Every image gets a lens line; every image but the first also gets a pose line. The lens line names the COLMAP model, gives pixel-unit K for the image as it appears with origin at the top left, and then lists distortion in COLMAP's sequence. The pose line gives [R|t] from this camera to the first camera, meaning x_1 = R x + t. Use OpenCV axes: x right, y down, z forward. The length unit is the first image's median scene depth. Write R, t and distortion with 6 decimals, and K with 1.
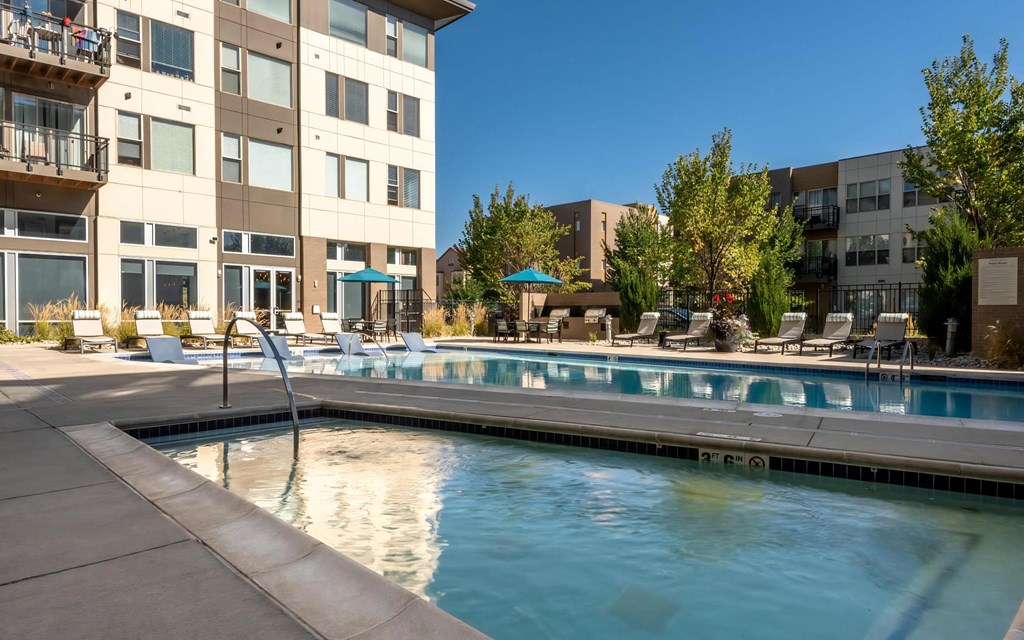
lens RADIAL K [[623.0, 0, 494.6], [0, 623.0, 334.6], [0, 0, 1]] dist [0.030413, -0.021498]
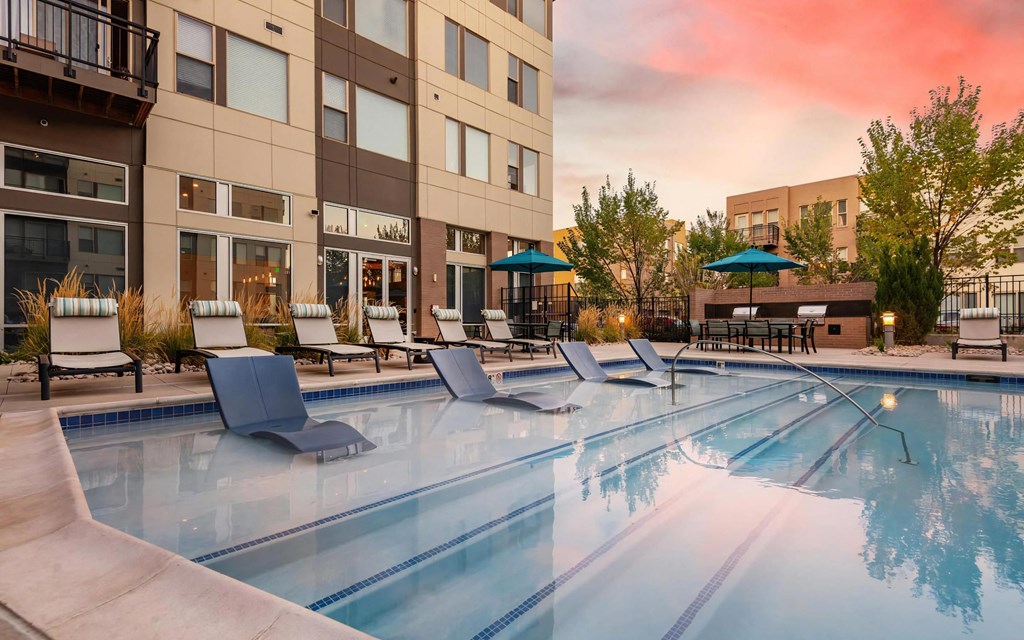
lens RADIAL K [[475.3, 0, 501.2], [0, 475.3, 327.2], [0, 0, 1]] dist [0.020943, -0.015990]
pose [[0.999766, -0.007464, 0.020315, -0.238575], [0.008015, 0.999599, -0.027176, -0.002492], [-0.020104, 0.027332, 0.999424, 0.439605]]
